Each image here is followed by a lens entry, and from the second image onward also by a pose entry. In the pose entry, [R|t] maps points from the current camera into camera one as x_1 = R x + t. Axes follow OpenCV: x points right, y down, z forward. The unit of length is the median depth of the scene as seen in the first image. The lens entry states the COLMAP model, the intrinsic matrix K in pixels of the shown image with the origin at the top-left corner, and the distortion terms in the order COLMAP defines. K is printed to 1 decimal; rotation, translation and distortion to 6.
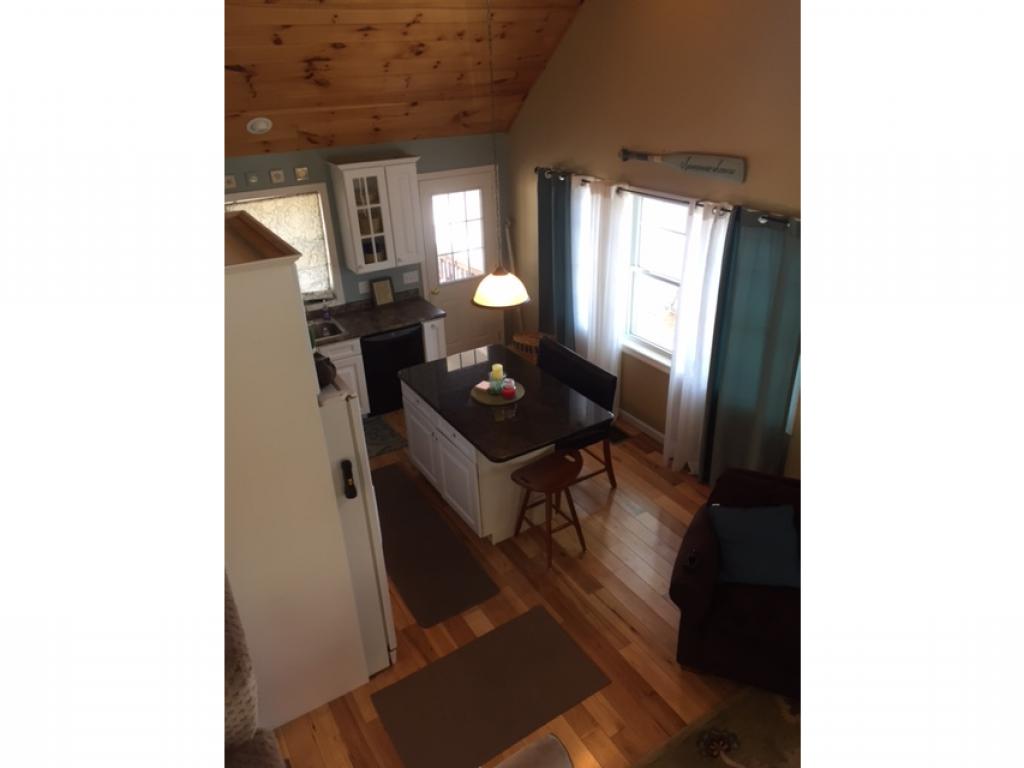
lens RADIAL K [[653.5, 0, 517.2], [0, 653.5, 388.5], [0, 0, 1]] dist [0.079834, -0.103978]
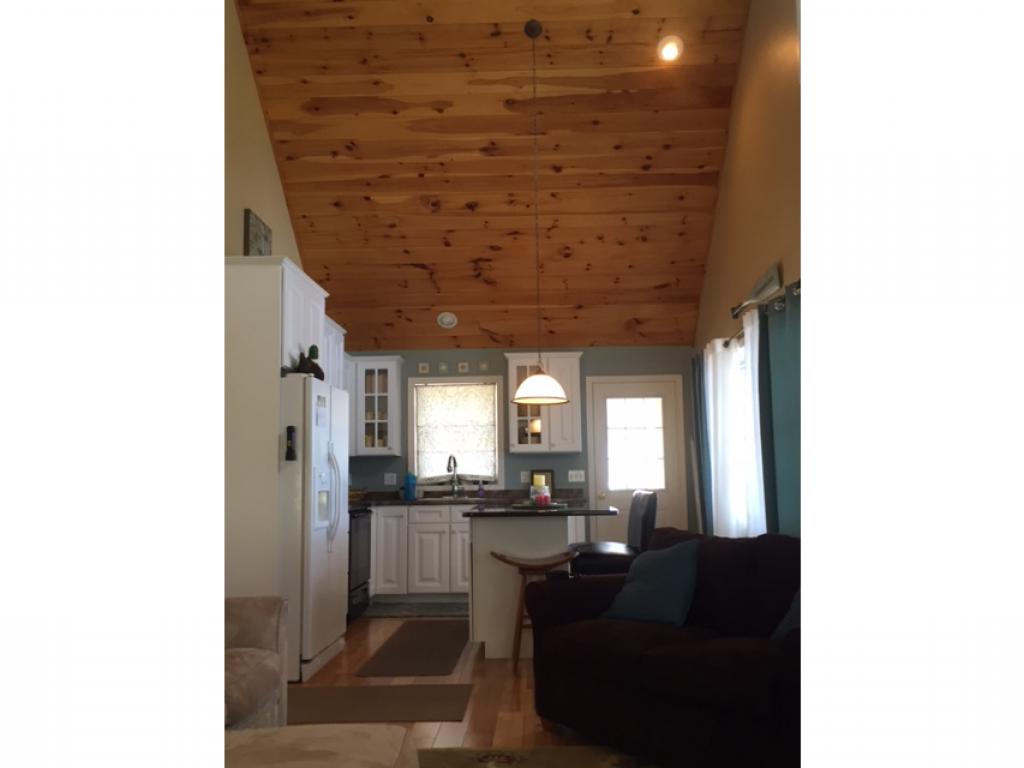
lens RADIAL K [[835.3, 0, 525.1], [0, 835.3, 383.3], [0, 0, 1]] dist [0.070739, 0.000283]
pose [[0.836479, -0.048392, -0.545859, 0.545998], [-0.257306, 0.844781, -0.469190, 0.376513], [0.483836, 0.532920, 0.694190, 0.039512]]
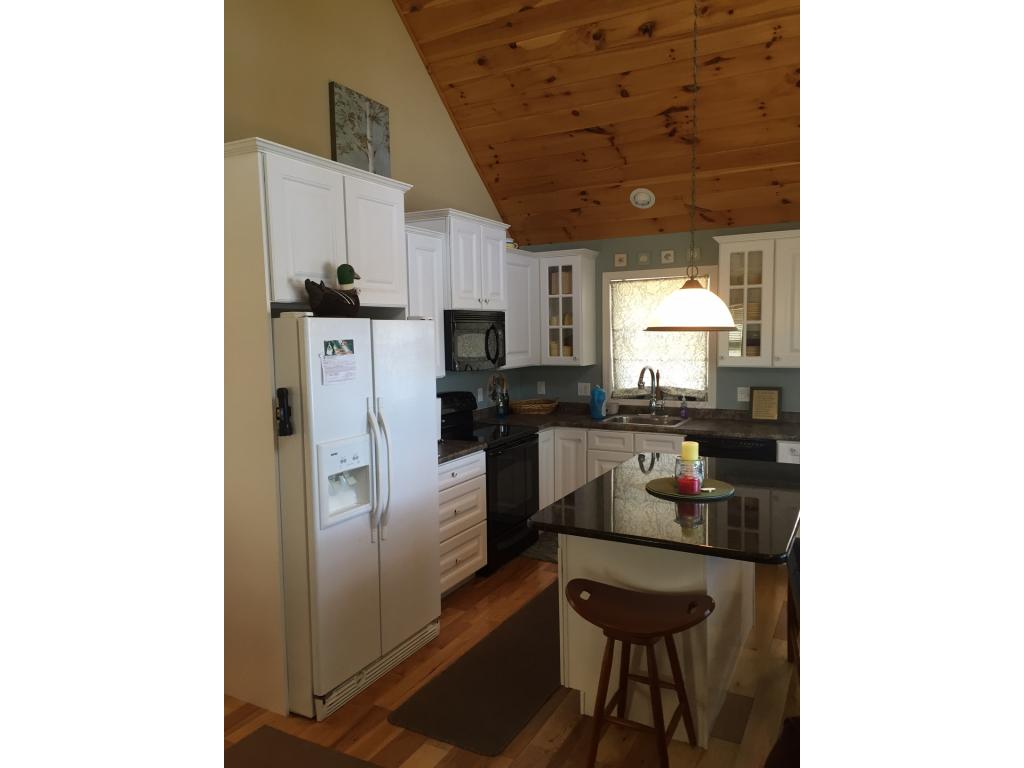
lens RADIAL K [[653.5, 0, 517.2], [0, 653.5, 388.5], [0, 0, 1]] dist [0.079834, -0.103978]
pose [[0.496675, 0.100302, -0.862121, 0.369636], [-0.395693, 0.910235, -0.122062, 0.053373], [0.772490, 0.401761, 0.491780, 0.451152]]
